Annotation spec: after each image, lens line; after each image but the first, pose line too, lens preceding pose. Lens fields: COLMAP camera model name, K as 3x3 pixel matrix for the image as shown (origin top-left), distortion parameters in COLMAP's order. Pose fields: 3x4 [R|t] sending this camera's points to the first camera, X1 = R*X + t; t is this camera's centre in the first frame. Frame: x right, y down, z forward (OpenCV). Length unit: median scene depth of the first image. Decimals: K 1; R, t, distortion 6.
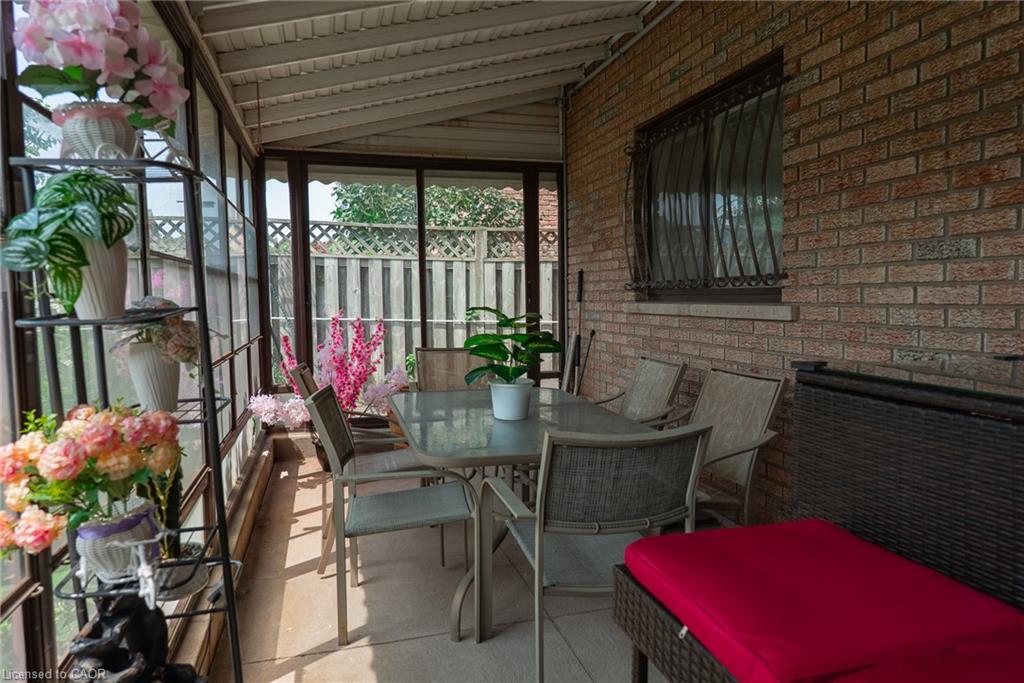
lens RADIAL K [[649.7, 0, 511.0], [0, 649.7, 342.8], [0, 0, 1]] dist [0.006683, -0.003992]
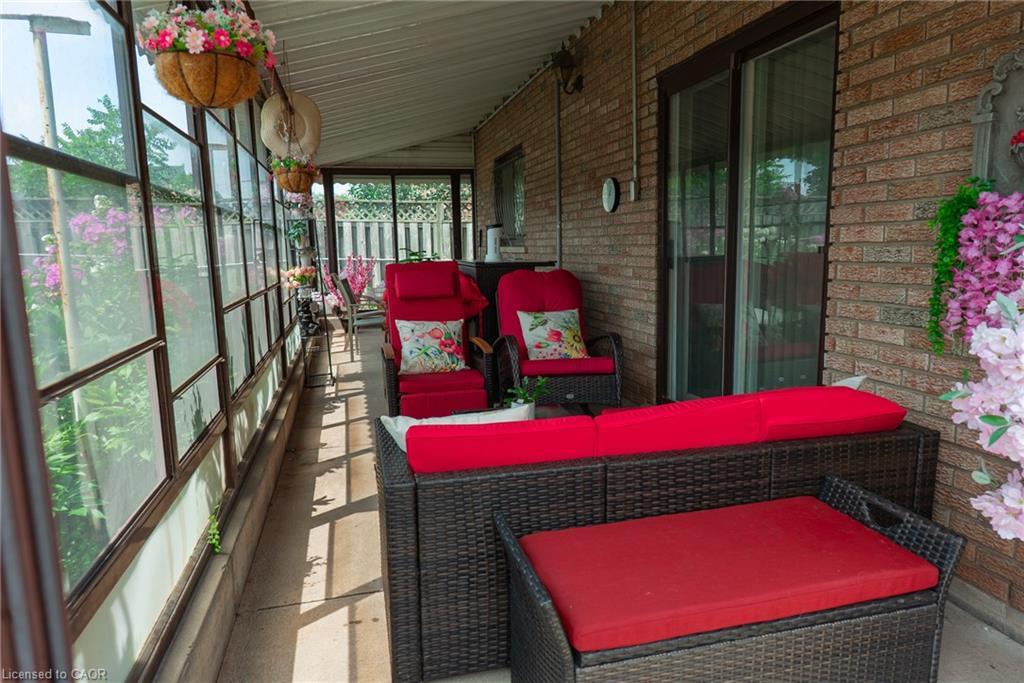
lens RADIAL K [[649.7, 0, 513.5], [0, 649.7, 342.1], [0, 0, 1]] dist [0.006683, -0.003992]
pose [[0.999595, 0.000166, -0.028472, 0.235973], [0.001862, 0.997460, 0.071199, 0.072322], [0.028411, -0.071223, 0.997056, -0.806363]]
